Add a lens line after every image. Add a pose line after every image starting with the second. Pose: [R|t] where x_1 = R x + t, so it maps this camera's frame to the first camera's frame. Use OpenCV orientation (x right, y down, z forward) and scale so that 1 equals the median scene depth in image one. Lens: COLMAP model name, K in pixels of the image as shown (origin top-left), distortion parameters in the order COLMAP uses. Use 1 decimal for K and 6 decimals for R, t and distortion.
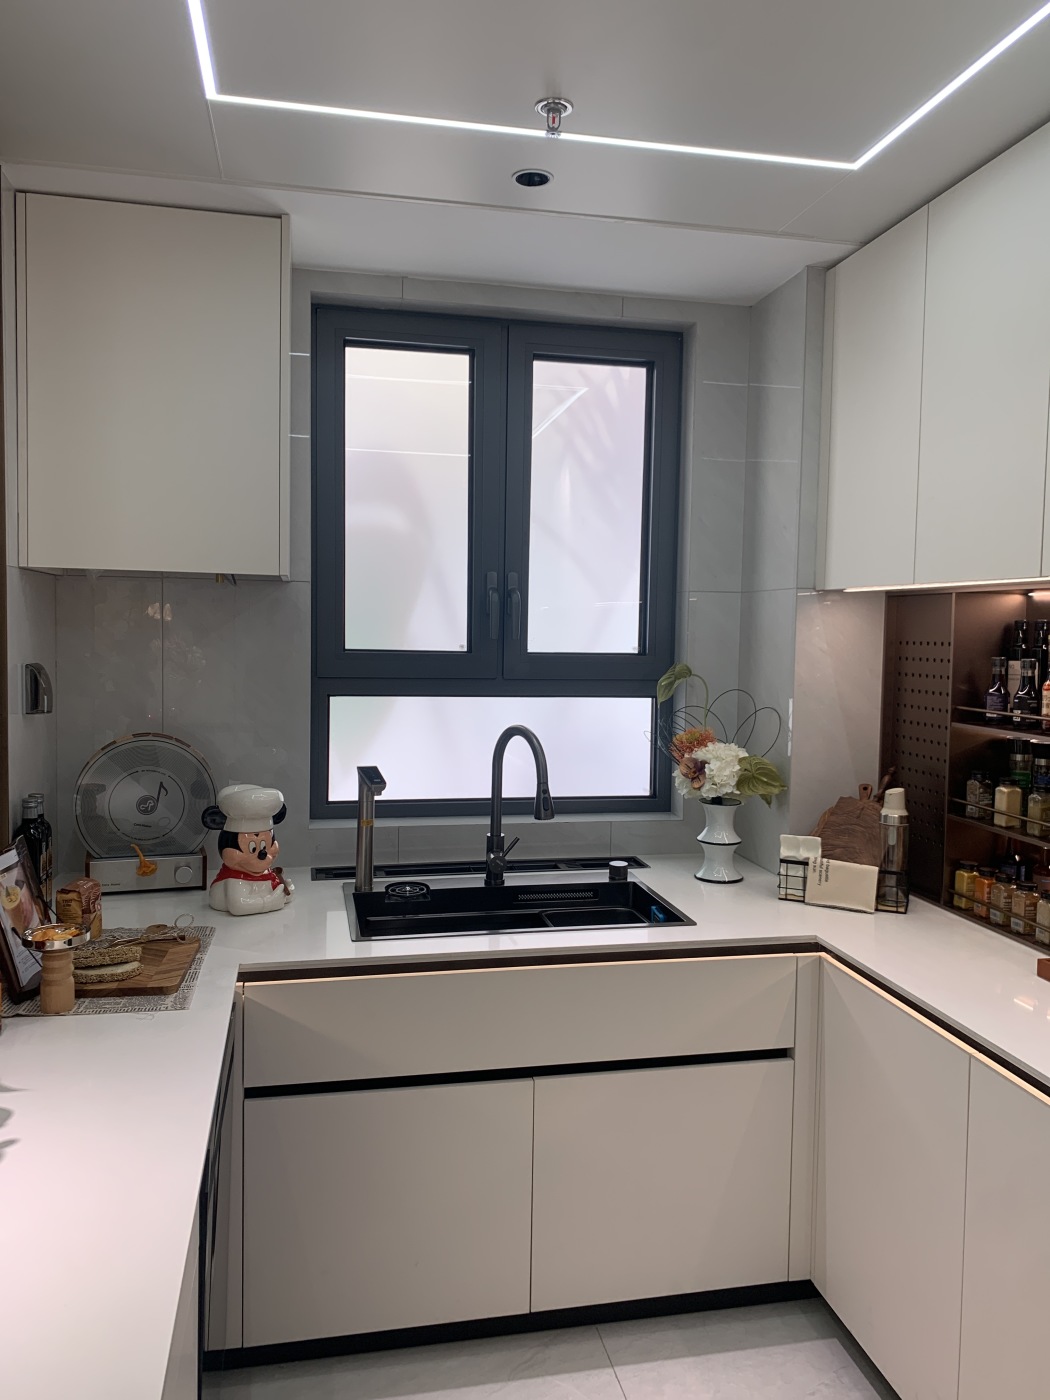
lens RADIAL K [[1061.0, 0, 530.5], [0, 1061.0, 682.2], [0, 0, 1]] dist [0.028735, -0.058447]
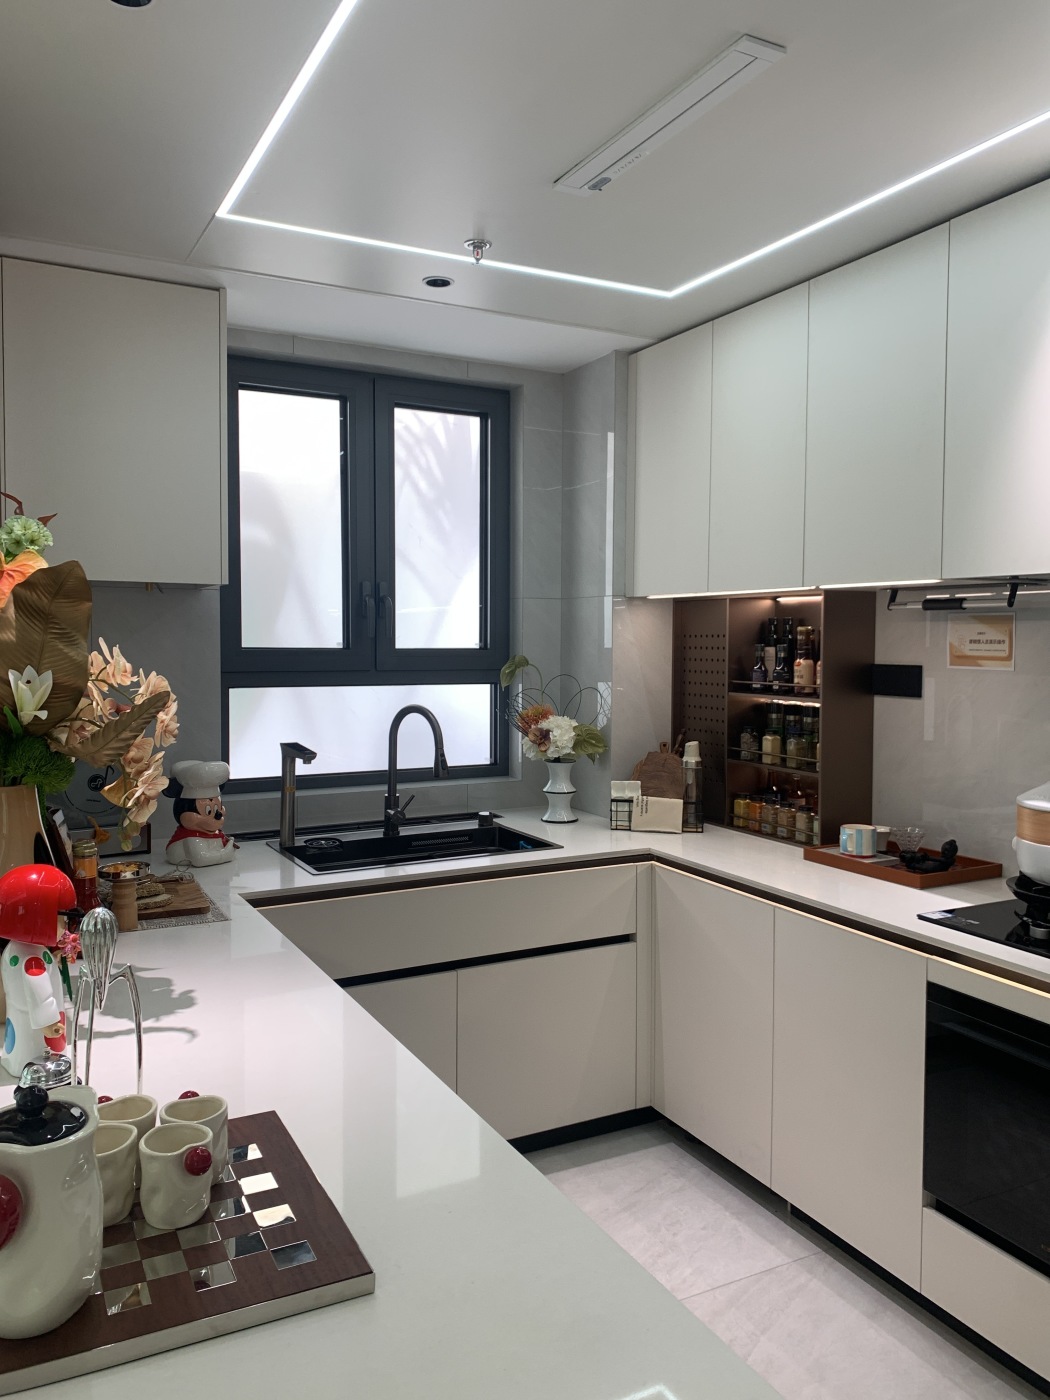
lens RADIAL K [[1061.0, 0, 530.5], [0, 1061.0, 682.2], [0, 0, 1]] dist [0.028735, -0.058447]
pose [[0.960686, -0.023899, 0.276606, -0.226446], [0.025957, 0.999656, -0.003781, 0.022745], [-0.276421, 0.010813, 0.960976, -0.244937]]
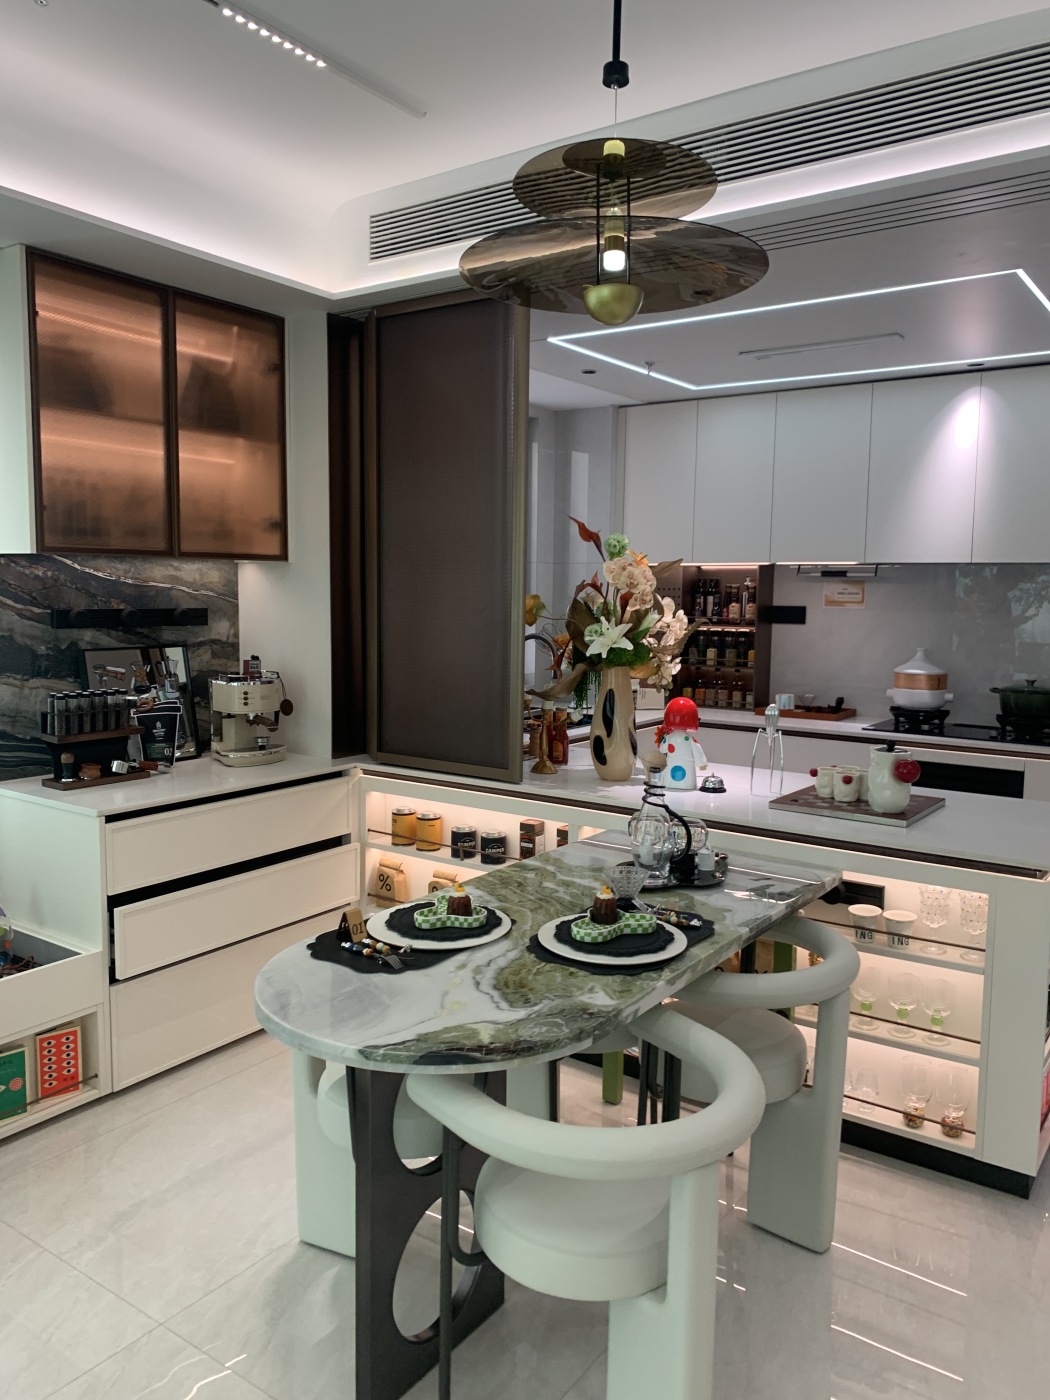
lens RADIAL K [[1061.0, 0, 530.5], [0, 1061.0, 682.2], [0, 0, 1]] dist [0.028735, -0.058447]
pose [[0.731606, -0.068832, 0.678244, -1.341745], [0.035737, 0.997394, 0.062672, 0.009775], [-0.680791, -0.021613, 0.732159, -0.424031]]
